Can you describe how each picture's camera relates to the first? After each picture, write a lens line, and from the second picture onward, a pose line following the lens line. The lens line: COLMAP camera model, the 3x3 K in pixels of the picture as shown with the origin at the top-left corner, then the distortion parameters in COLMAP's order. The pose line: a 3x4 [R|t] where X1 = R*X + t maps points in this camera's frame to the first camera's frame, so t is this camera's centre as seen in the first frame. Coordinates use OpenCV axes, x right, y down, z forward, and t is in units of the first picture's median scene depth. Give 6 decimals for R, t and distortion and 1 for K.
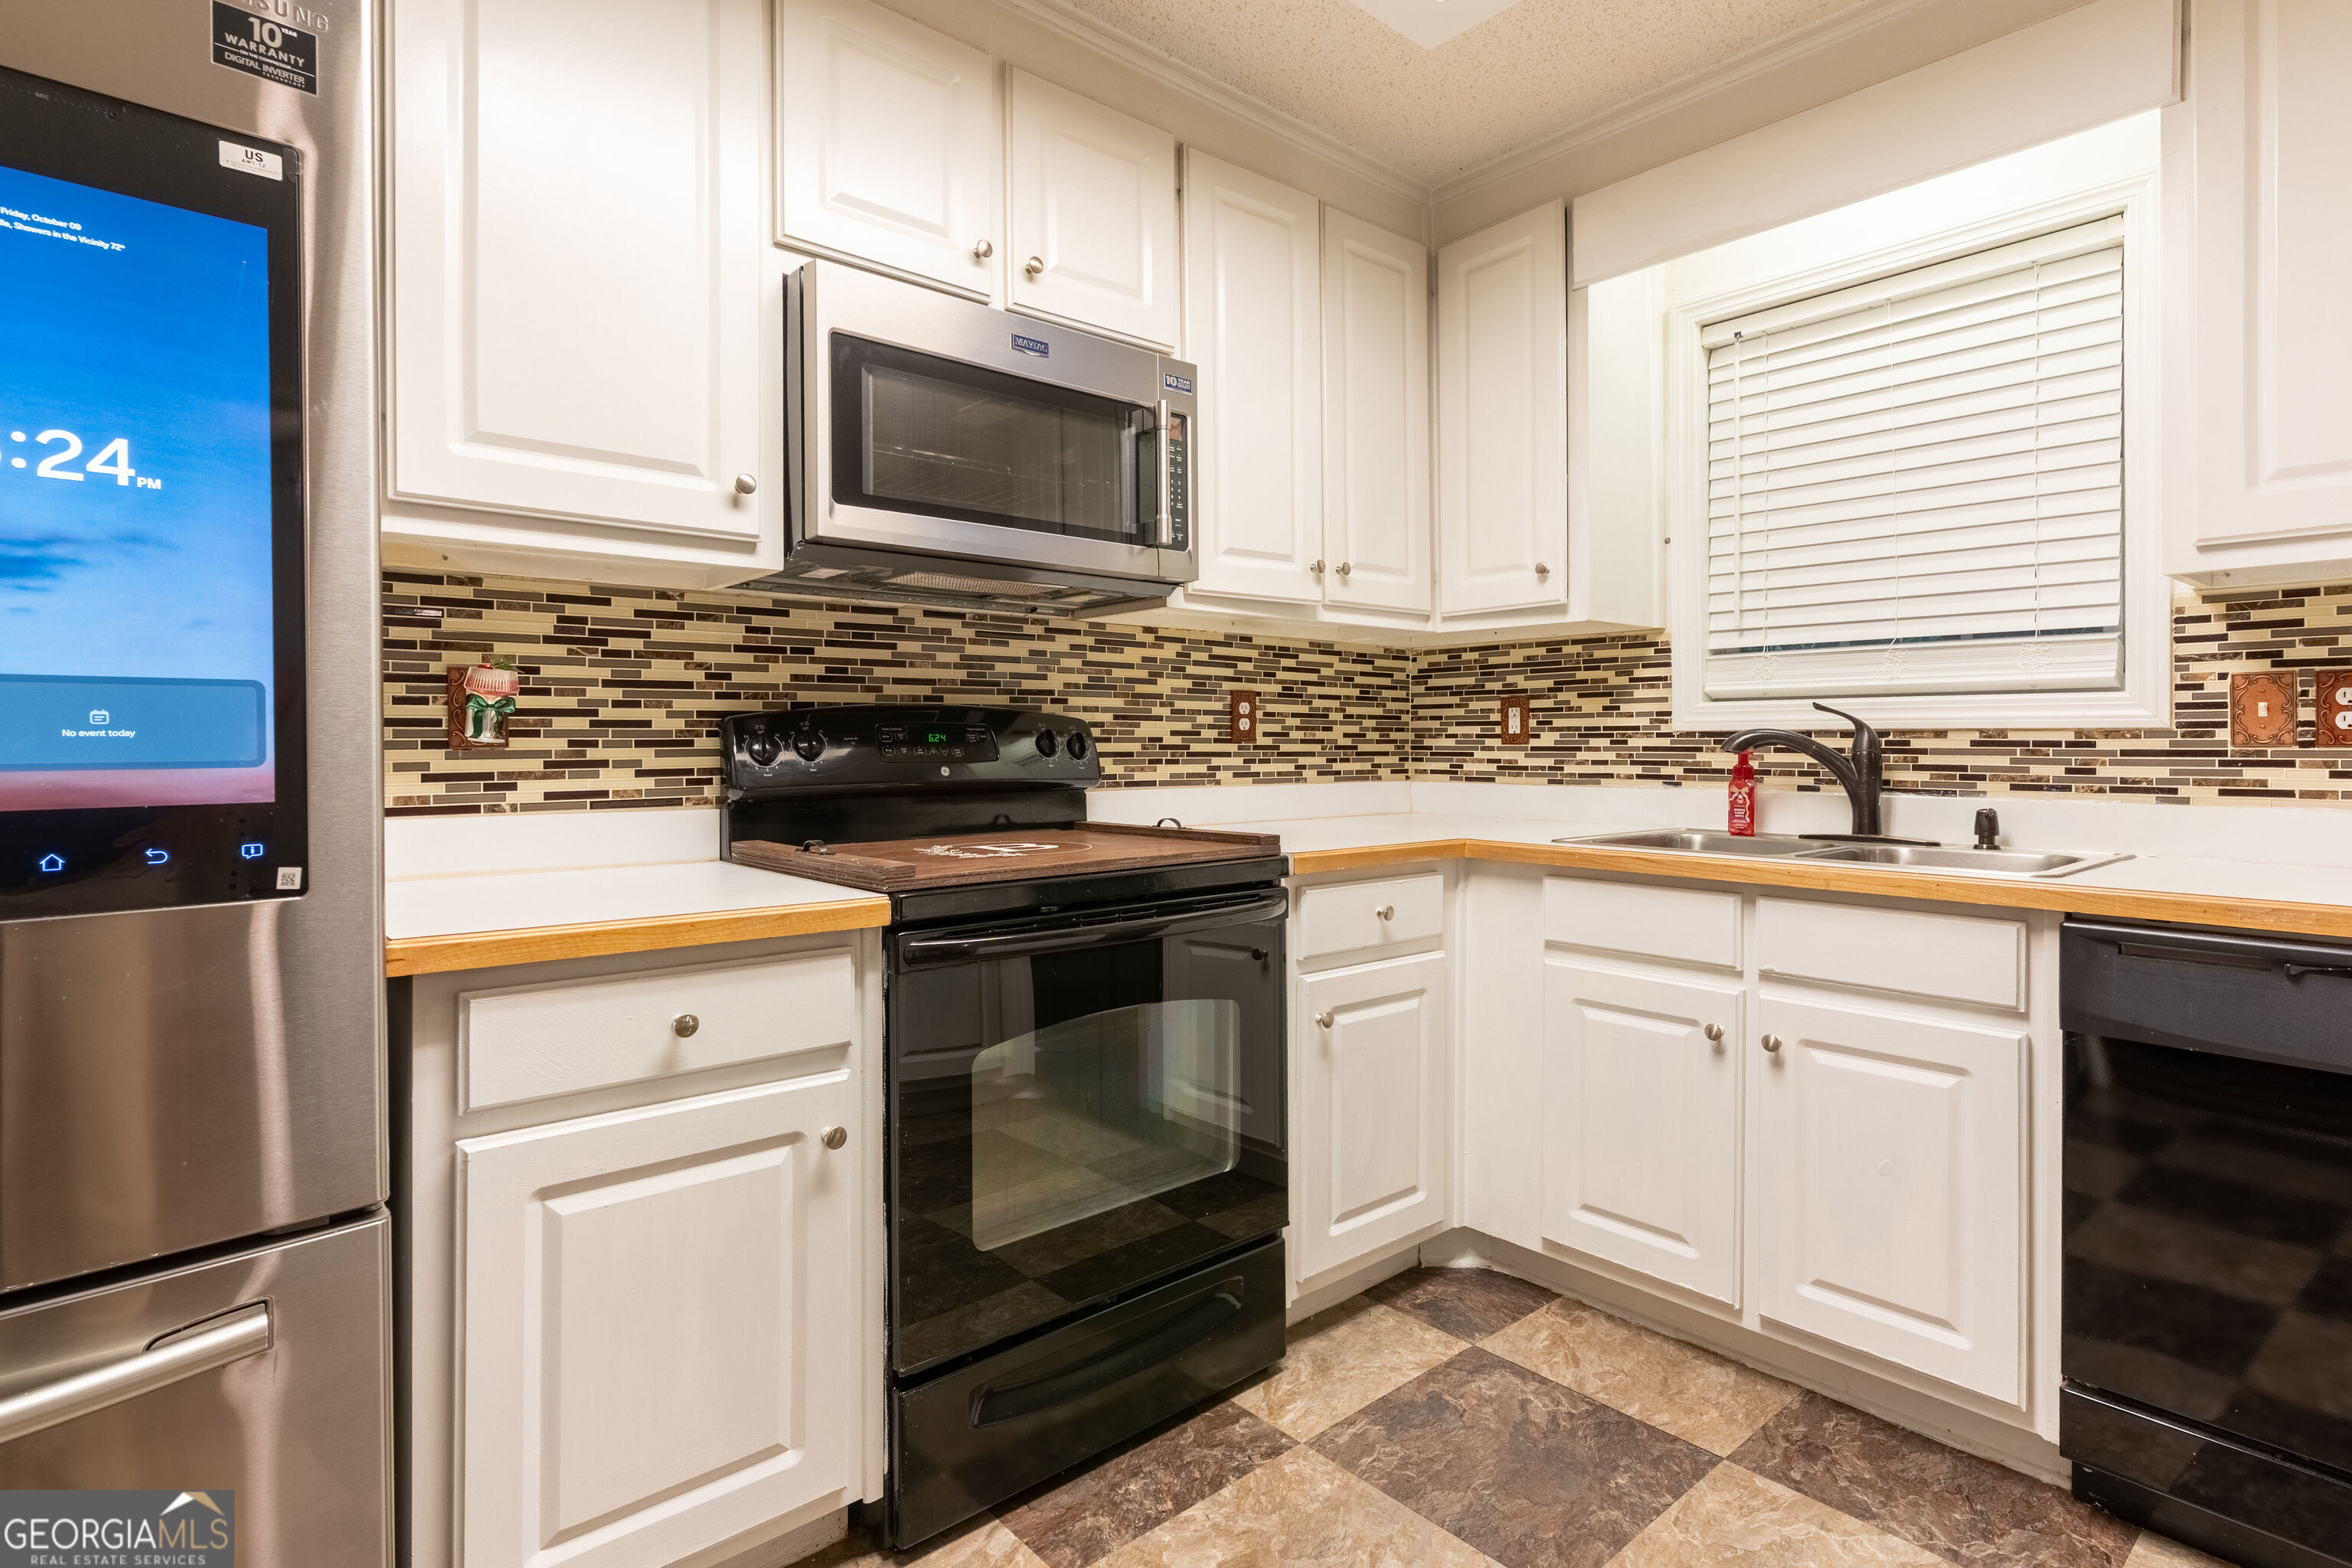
lens RADIAL K [[1173.3, 0, 1177.8], [0, 1173.3, 748.9], [0, 0, 1]] dist [0.003201, 0.001019]
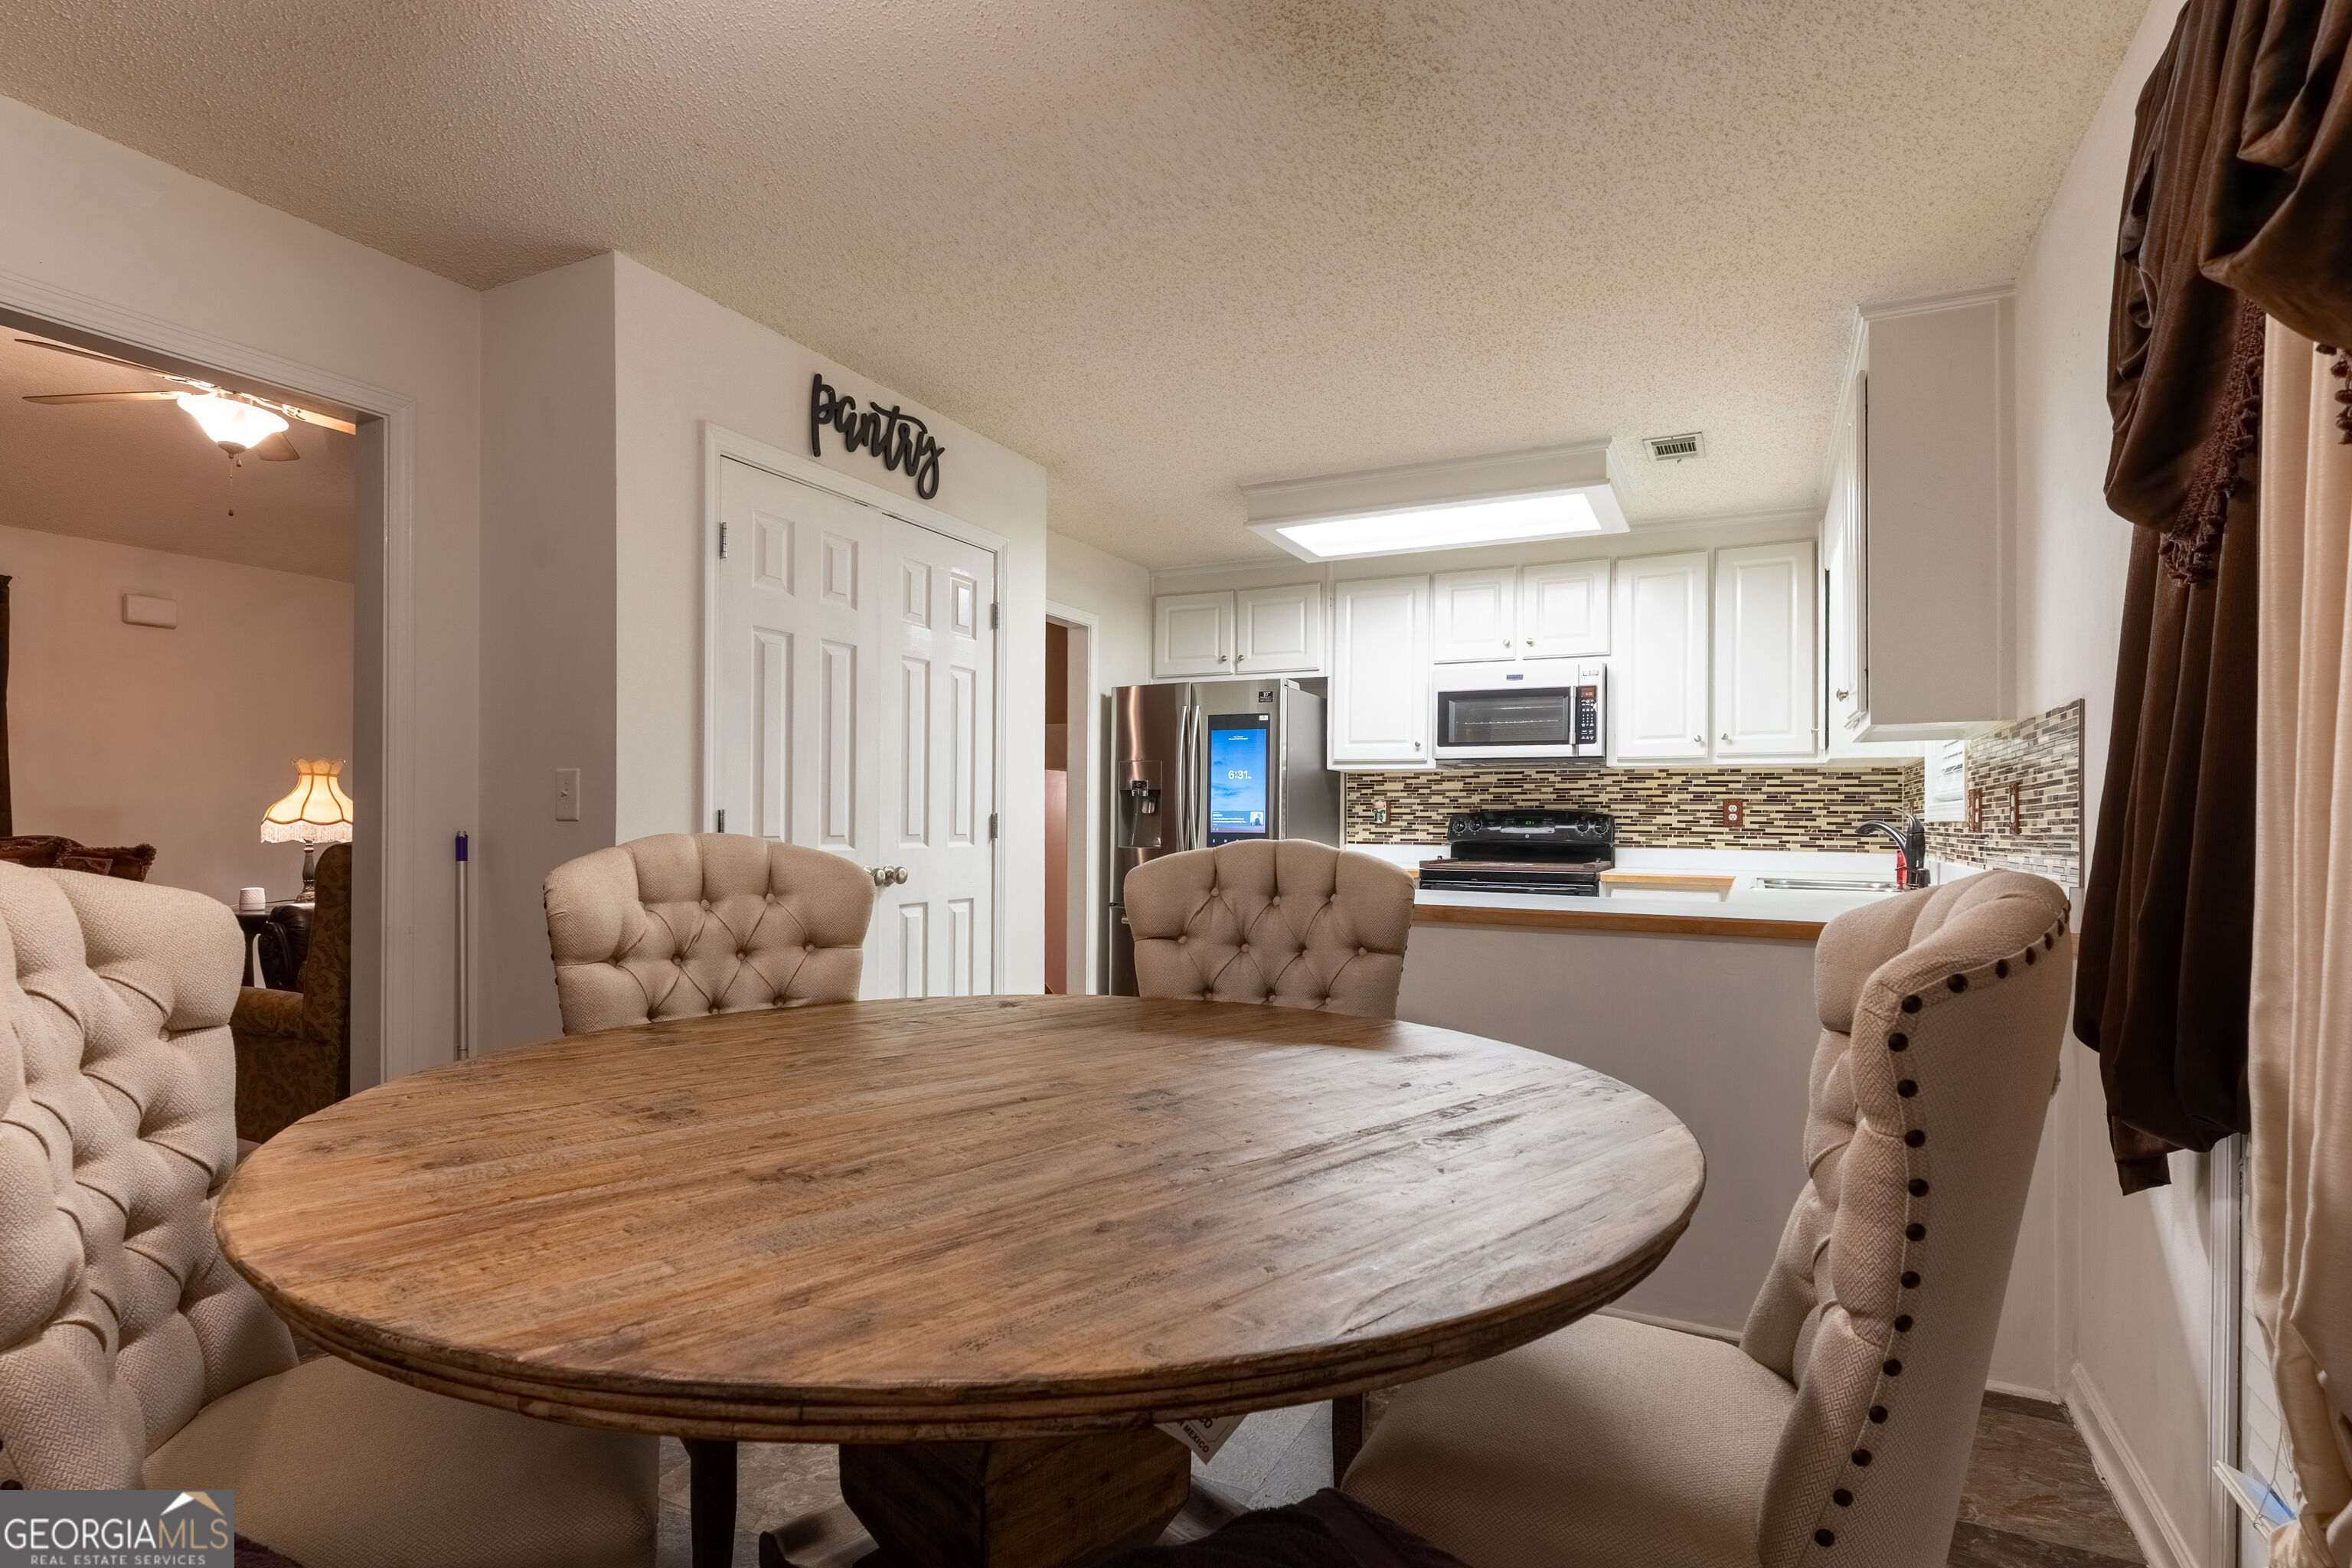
lens RADIAL K [[1181.6, 0, 1176.9], [0, 1181.6, 813.7], [0, 0, 1]] dist [0.000900, 0.000301]
pose [[0.371940, -0.000491, -0.928257, 1.871613], [-0.016125, 0.999846, -0.006990, 0.000871], [0.928117, 0.017568, 0.371874, -0.641726]]
